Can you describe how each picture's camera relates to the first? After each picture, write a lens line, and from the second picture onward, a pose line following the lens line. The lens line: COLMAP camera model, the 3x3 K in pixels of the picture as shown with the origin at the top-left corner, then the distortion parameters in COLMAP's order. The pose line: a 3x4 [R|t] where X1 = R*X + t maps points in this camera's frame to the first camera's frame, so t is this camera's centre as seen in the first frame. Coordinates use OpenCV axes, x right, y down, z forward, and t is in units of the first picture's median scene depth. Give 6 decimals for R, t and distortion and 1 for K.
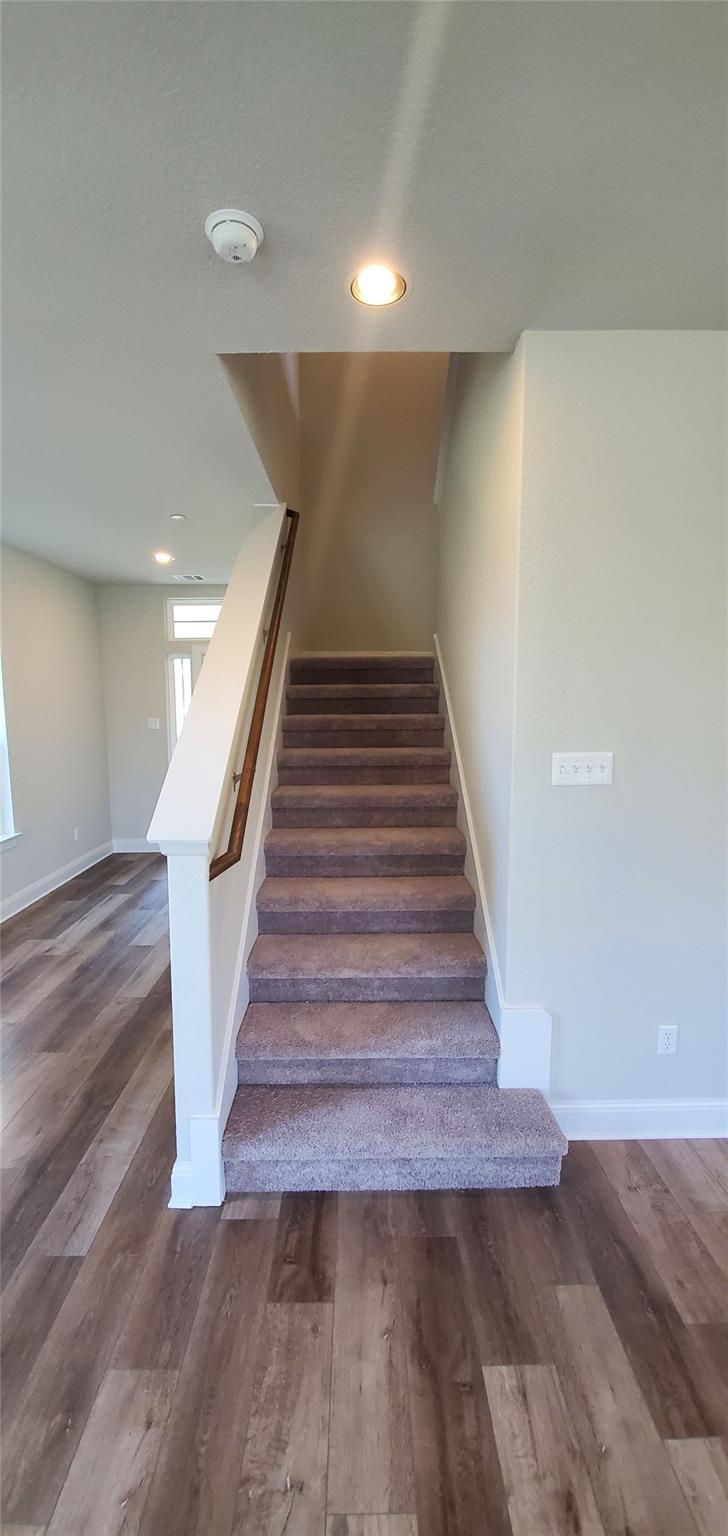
lens RADIAL K [[610.5, 0, 360.1], [0, 610.5, 778.9], [0, 0, 1]] dist [0.006882, -0.011518]
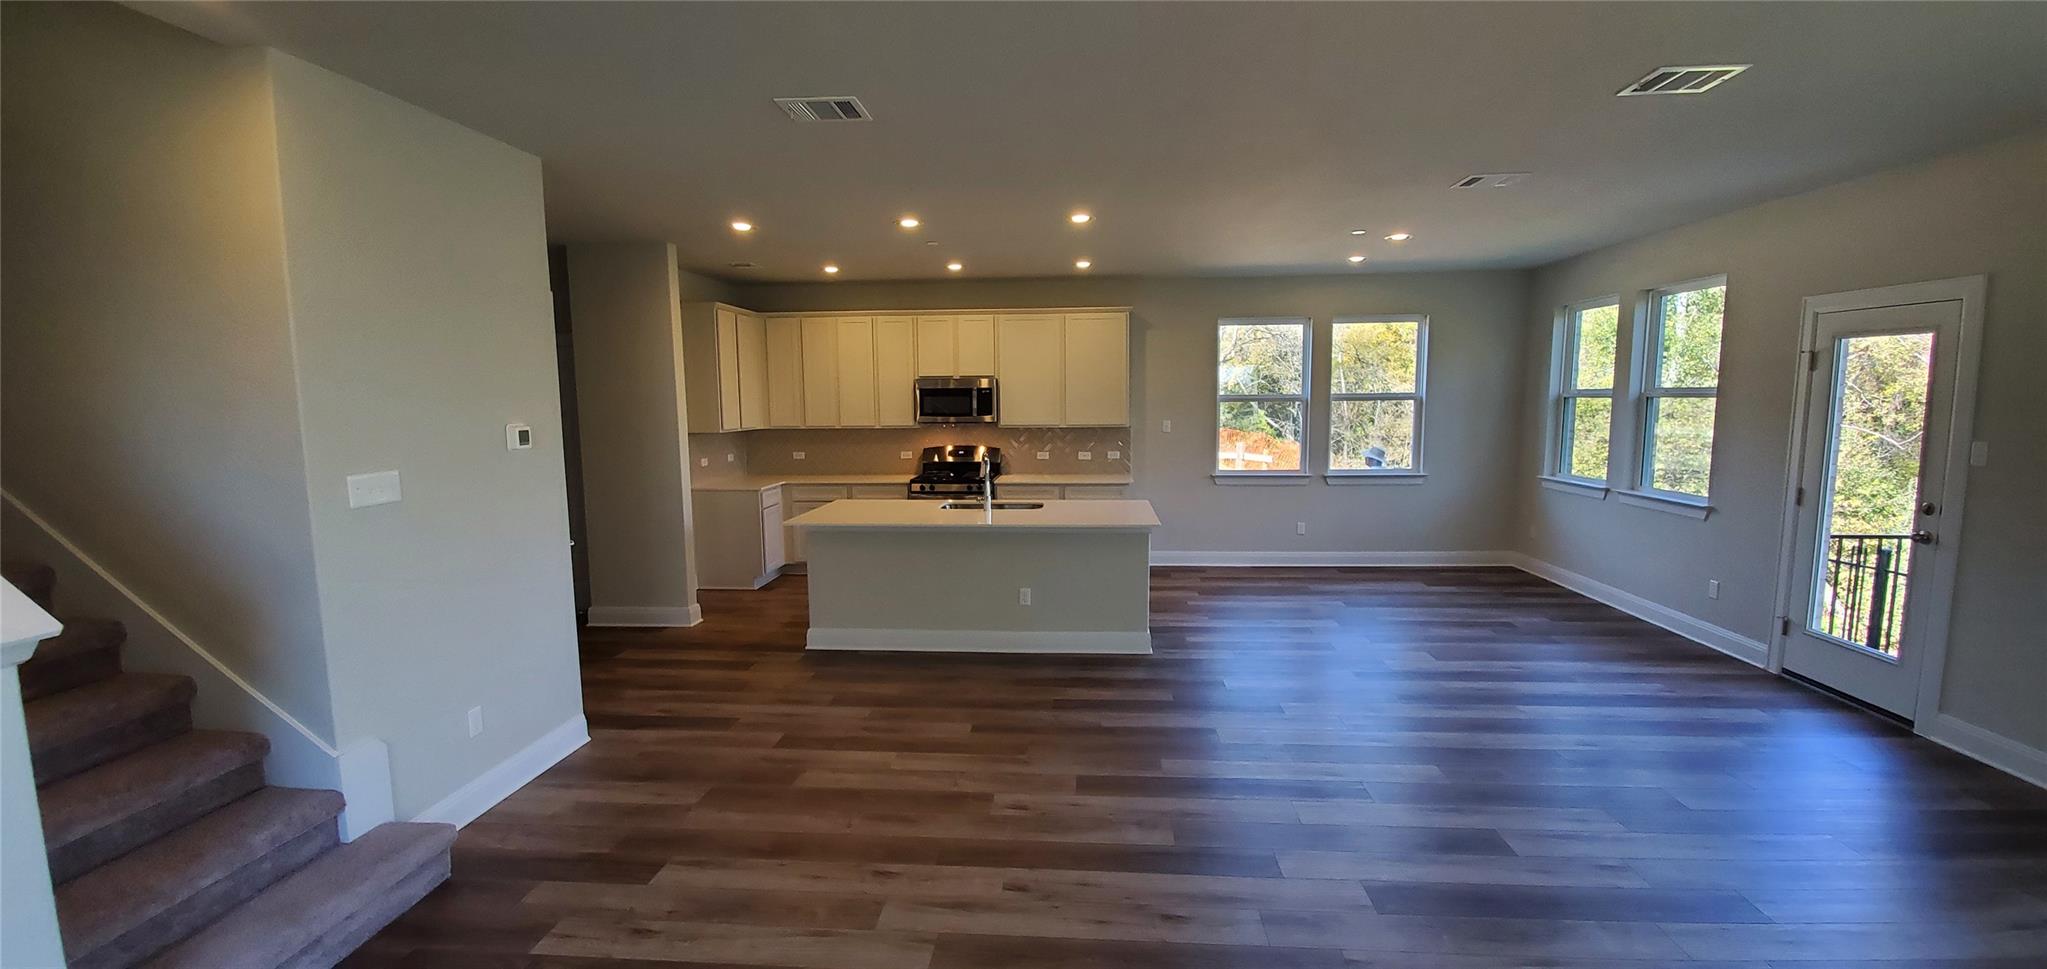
lens RADIAL K [[813.6, 0, 1036.7], [0, 813.6, 489.2], [0, 0, 1]] dist [0.006882, -0.011518]
pose [[0.080255, -0.114095, 0.990223, -0.887414], [0.138757, 0.985034, 0.102251, -0.000679], [-0.987069, 0.129194, 0.094885, -0.221757]]
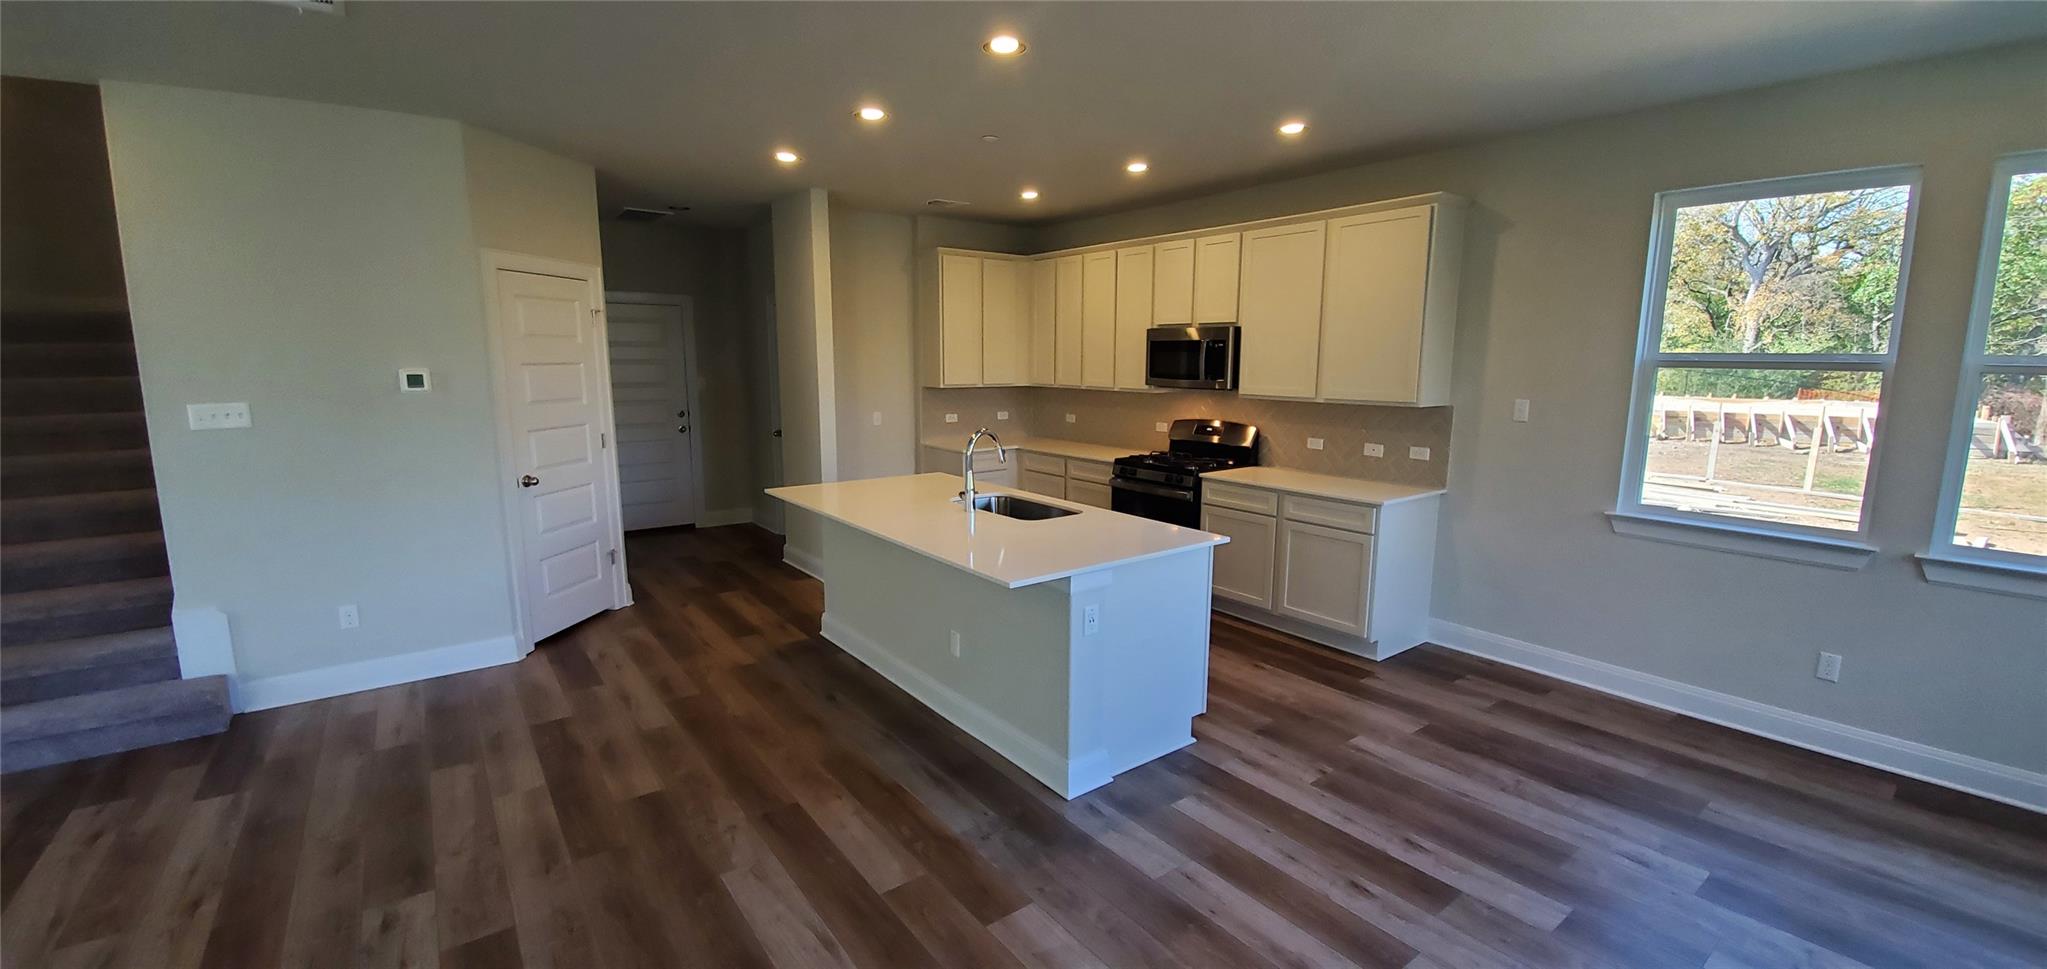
lens RADIAL K [[813.6, 0, 1036.7], [0, 813.6, 489.2], [0, 0, 1]] dist [0.006882, -0.011518]
pose [[0.800395, -0.094102, 0.592041, 0.711880], [0.074393, 0.995560, 0.057666, 0.166411], [-0.594839, -0.002111, 0.803842, -1.392982]]
